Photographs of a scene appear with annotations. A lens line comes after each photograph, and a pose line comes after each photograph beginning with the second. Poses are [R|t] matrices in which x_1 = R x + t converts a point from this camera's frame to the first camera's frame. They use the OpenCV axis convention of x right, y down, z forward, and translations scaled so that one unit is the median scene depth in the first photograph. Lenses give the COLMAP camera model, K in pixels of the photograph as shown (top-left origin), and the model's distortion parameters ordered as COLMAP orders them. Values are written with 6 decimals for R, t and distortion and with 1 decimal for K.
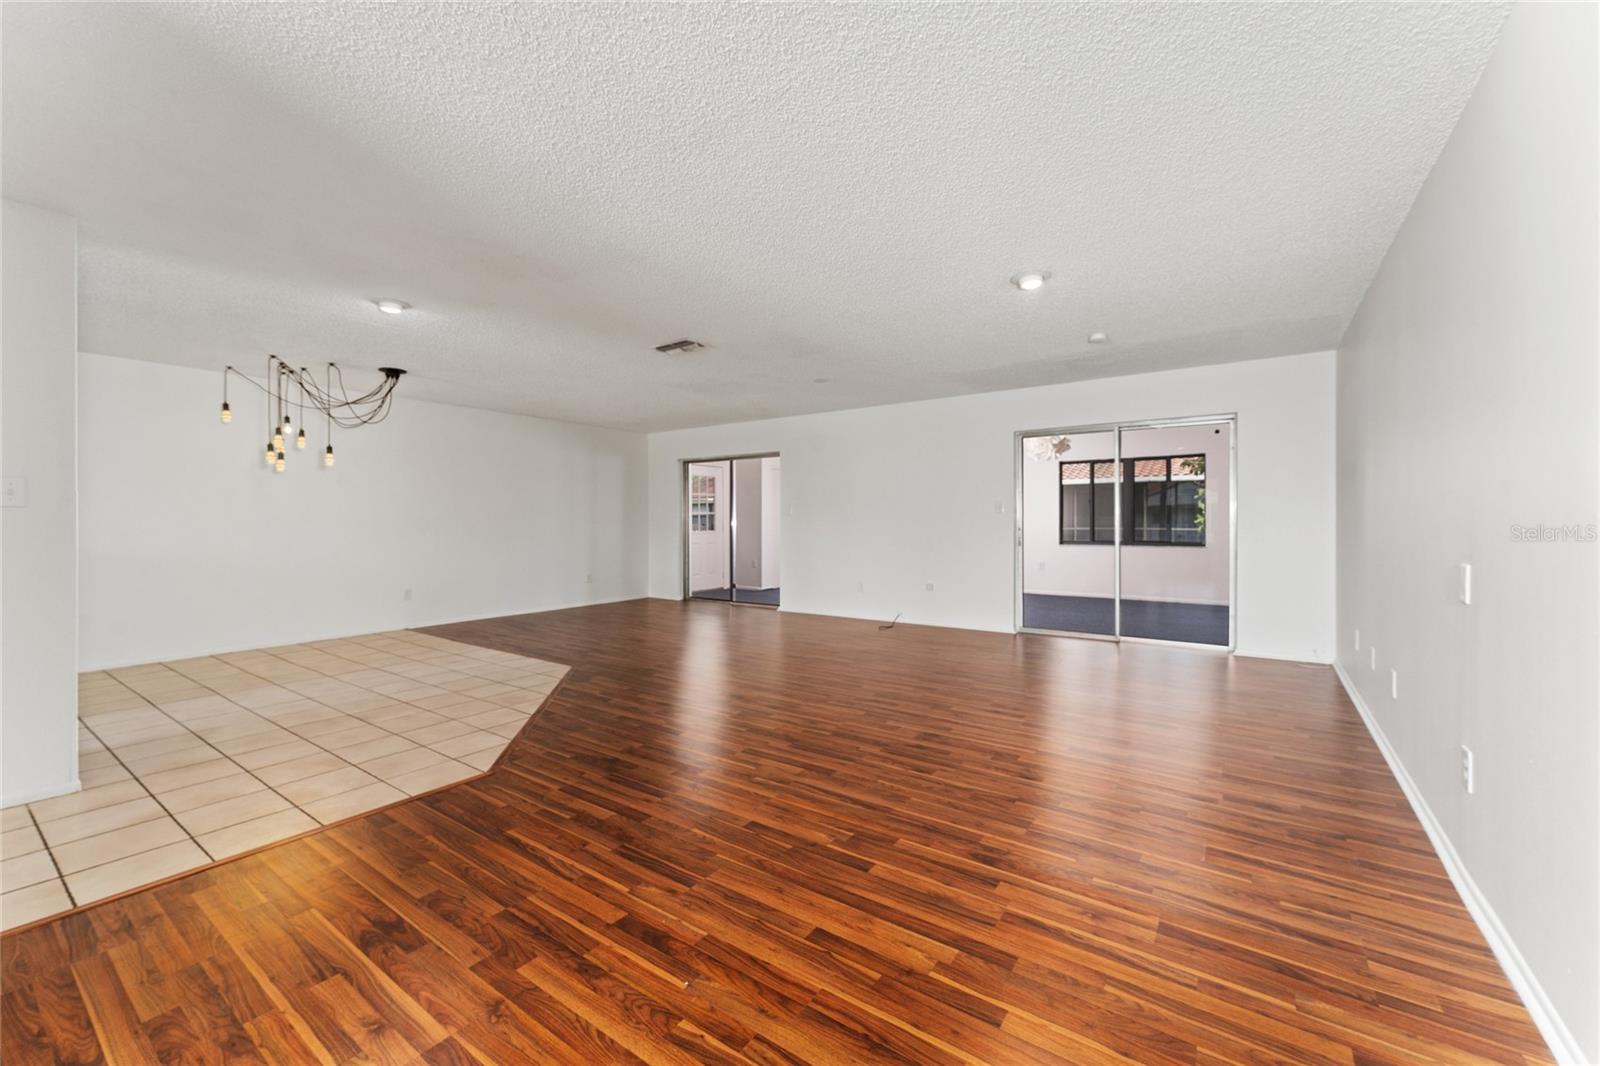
lens RADIAL K [[642.7, 0, 811.0], [0, 642.7, 521.7], [0, 0, 1]] dist [0.001965, -0.001206]
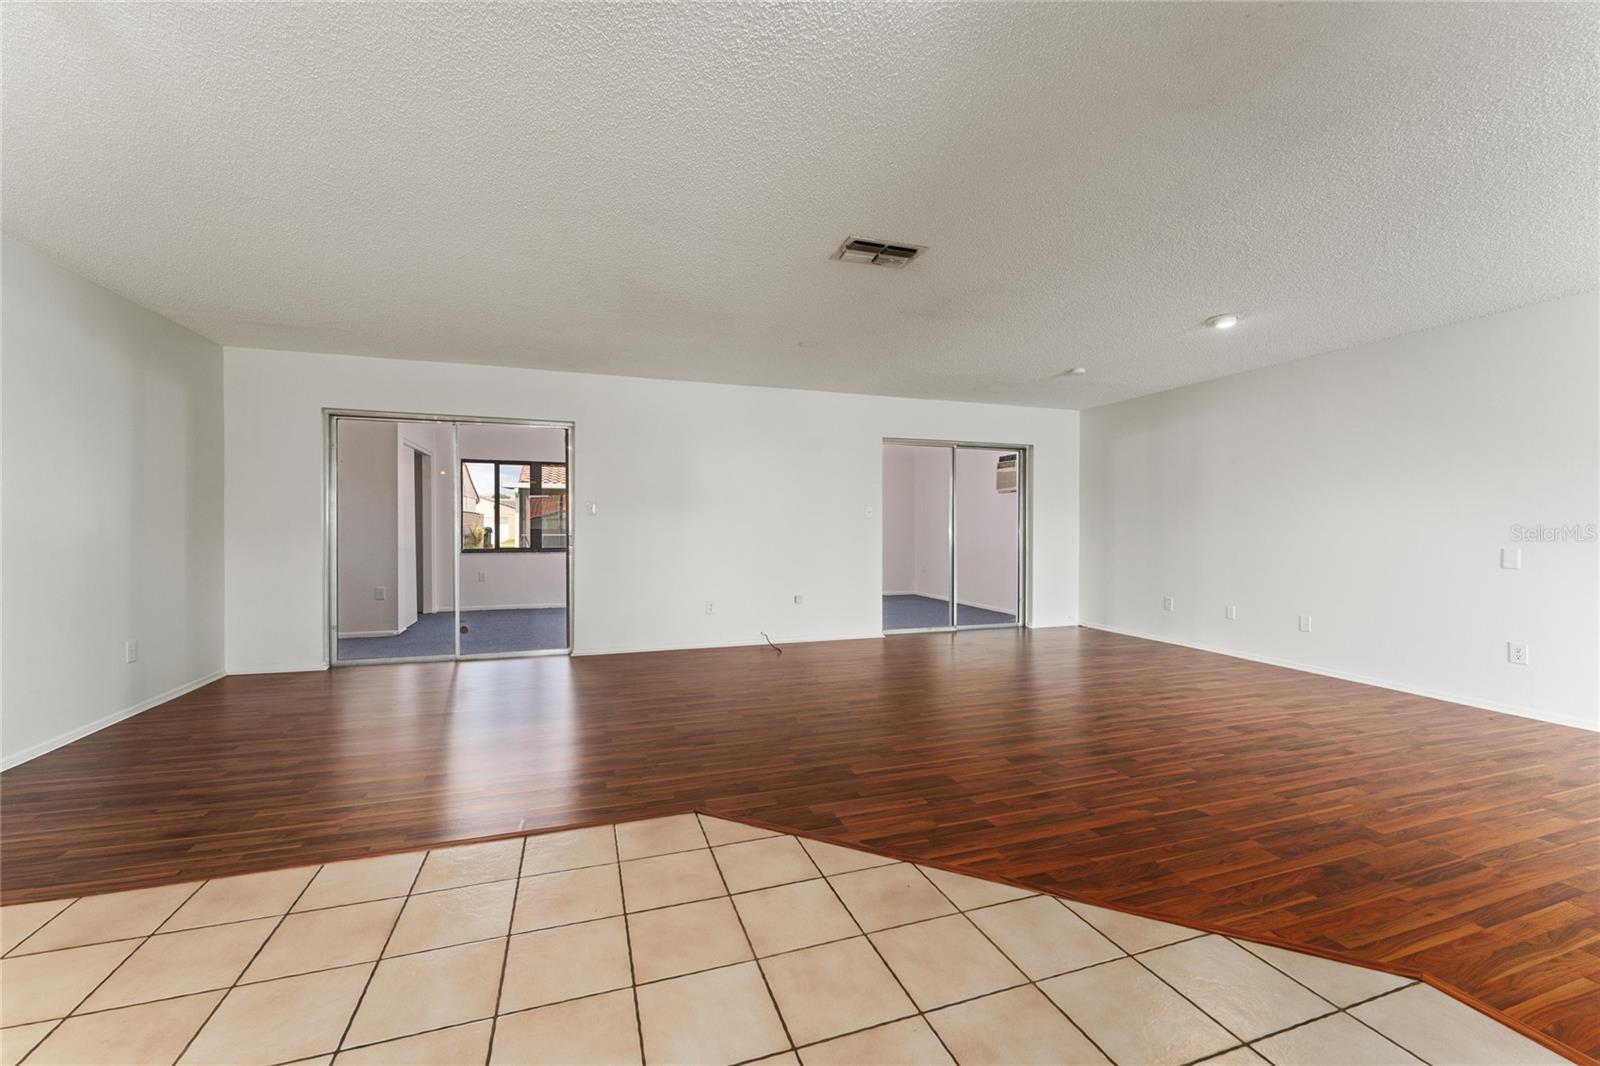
lens RADIAL K [[642.7, 0, 800.1], [0, 642.7, 529.3], [0, 0, 1]] dist [0.001965, -0.001206]
pose [[0.579483, 0.003643, 0.814977, -1.137053], [-0.006568, 0.999978, 0.000200, 0.008921], [-0.814958, -0.005468, 0.579494, 1.008820]]
